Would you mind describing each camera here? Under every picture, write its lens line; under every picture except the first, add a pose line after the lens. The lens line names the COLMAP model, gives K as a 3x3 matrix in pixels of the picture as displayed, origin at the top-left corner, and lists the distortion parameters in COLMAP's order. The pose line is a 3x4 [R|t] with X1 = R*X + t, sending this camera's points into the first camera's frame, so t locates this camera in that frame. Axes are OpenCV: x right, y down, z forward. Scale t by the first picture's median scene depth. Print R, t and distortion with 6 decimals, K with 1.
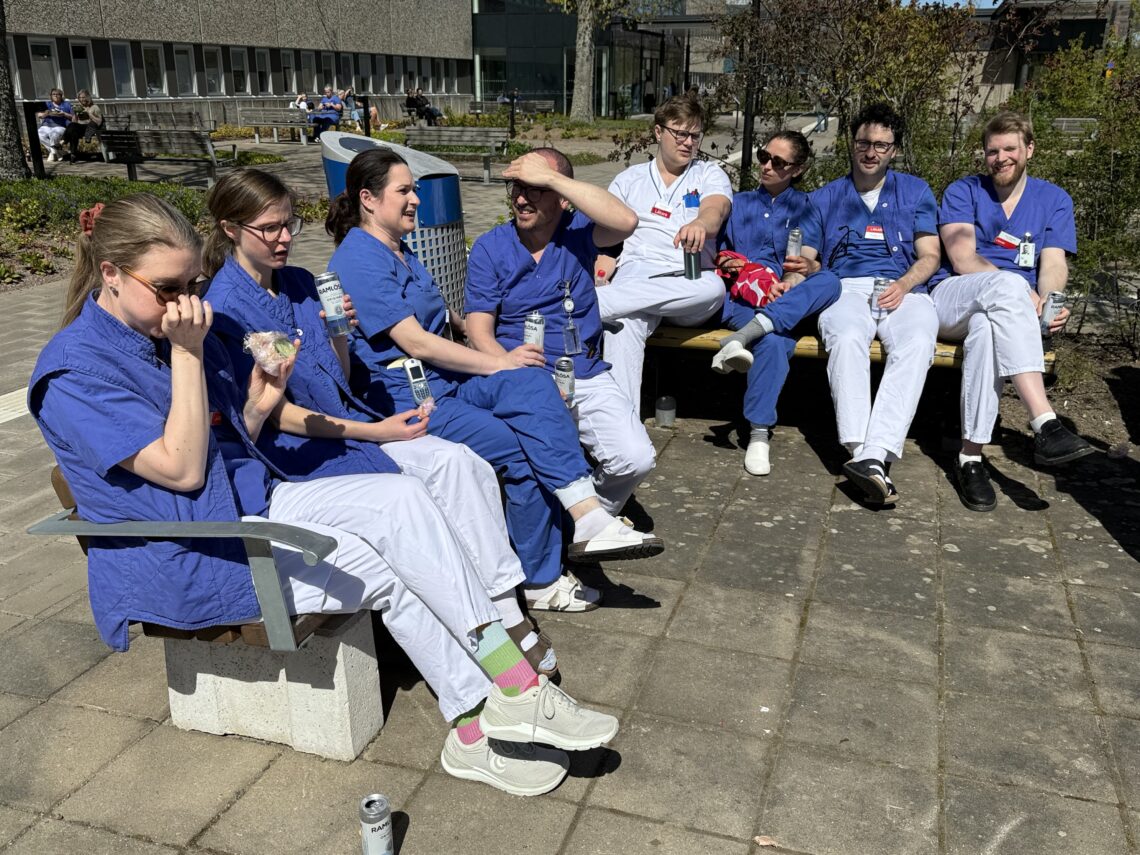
lens RADIAL K [[980.6, 0, 570.0], [0, 980.6, 427.5], [0, 0, 1]] dist [0.005815, 0.001575]
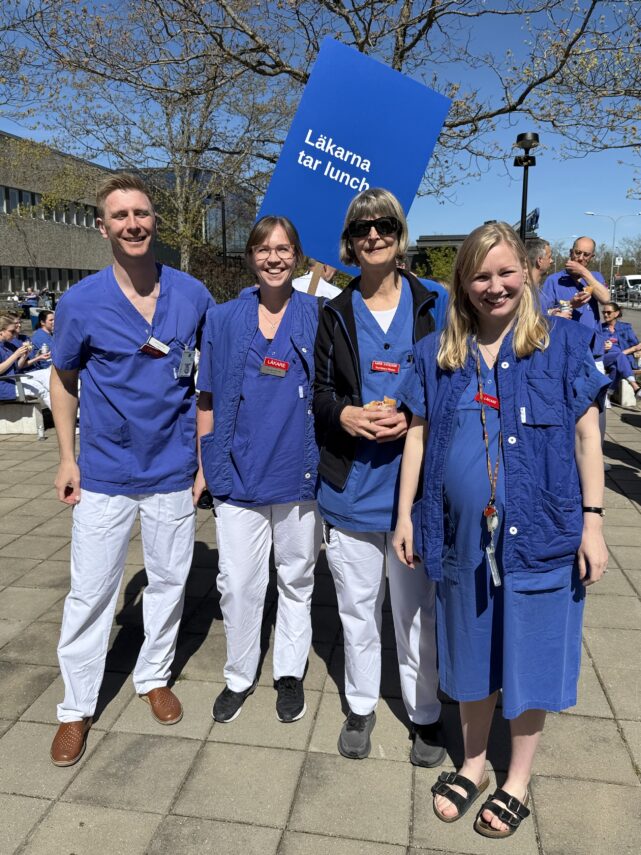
lens RADIAL K [[696.6, 0, 320.5], [0, 696.6, 427.5], [0, 0, 1]] dist [0.000560, 0.000414]
pose [[0.987417, -0.021342, 0.156689, 0.055866], [0.042284, 0.990406, -0.131561, 0.074395], [-0.152378, 0.136531, 0.978846, -0.230669]]
